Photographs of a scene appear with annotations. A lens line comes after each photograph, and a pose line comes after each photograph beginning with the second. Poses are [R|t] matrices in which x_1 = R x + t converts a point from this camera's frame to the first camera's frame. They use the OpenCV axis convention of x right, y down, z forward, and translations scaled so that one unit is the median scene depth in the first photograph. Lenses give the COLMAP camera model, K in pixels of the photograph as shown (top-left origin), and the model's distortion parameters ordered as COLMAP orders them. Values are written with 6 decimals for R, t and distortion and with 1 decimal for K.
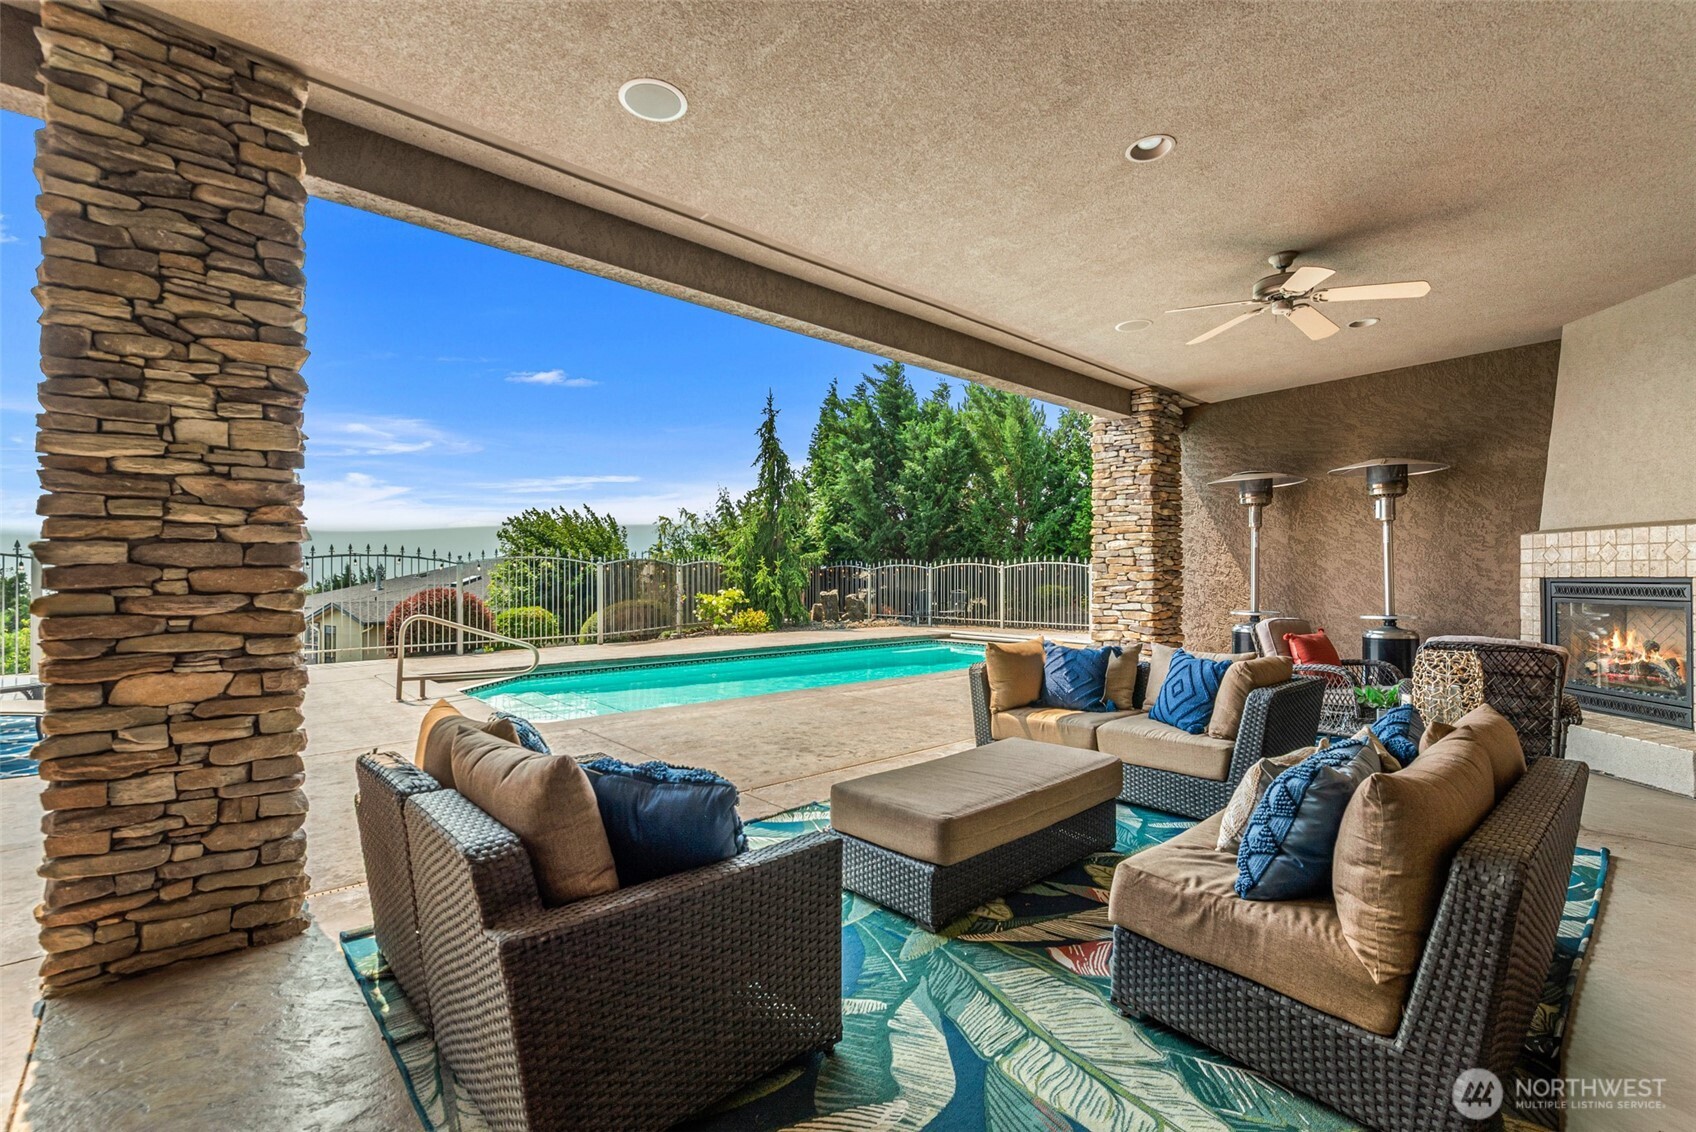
lens RADIAL K [[741.0, 0, 846.5], [0, 741.0, 576.7], [0, 0, 1]] dist [0.001333, 0.000063]
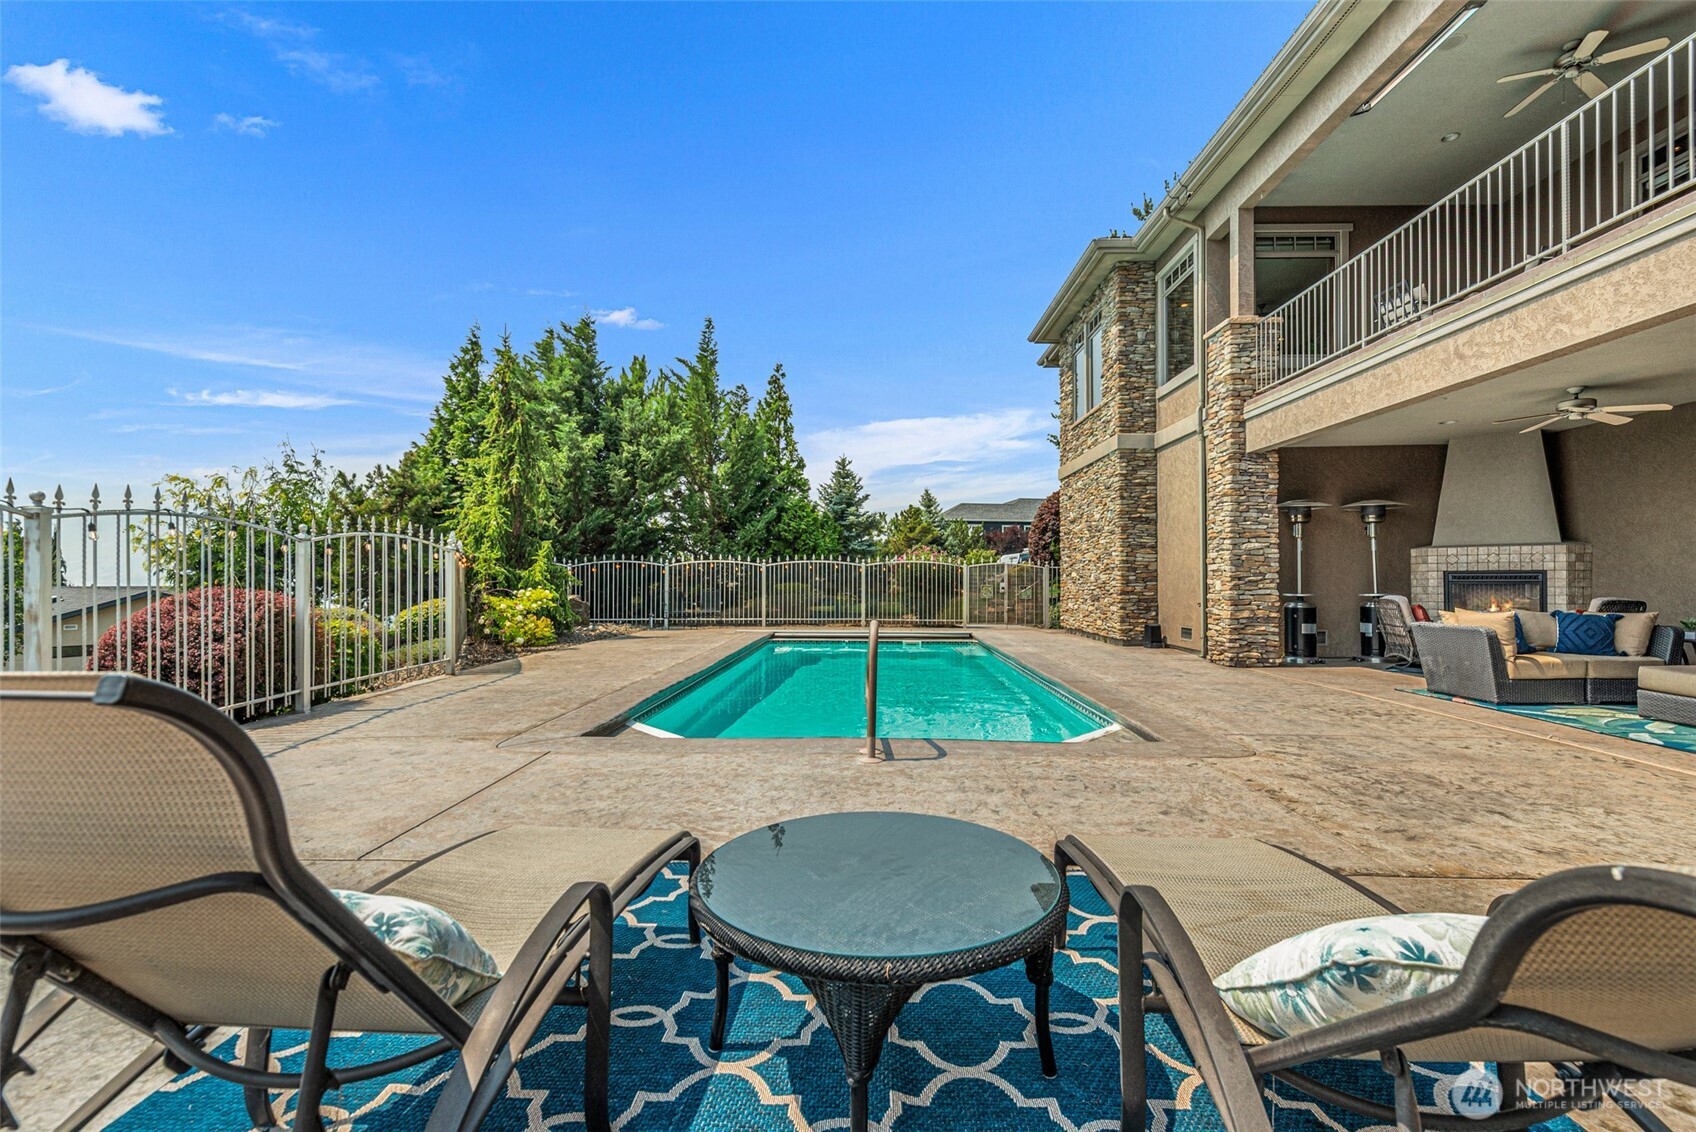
lens RADIAL K [[741.0, 0, 846.5], [0, 741.0, 576.7], [0, 0, 1]] dist [0.001333, 0.000063]
pose [[0.685554, 0.002294, 0.728018, -1.132545], [0.000301, 0.999994, -0.003435, 0.016639], [-0.728022, 0.002574, 0.685549, 0.627439]]
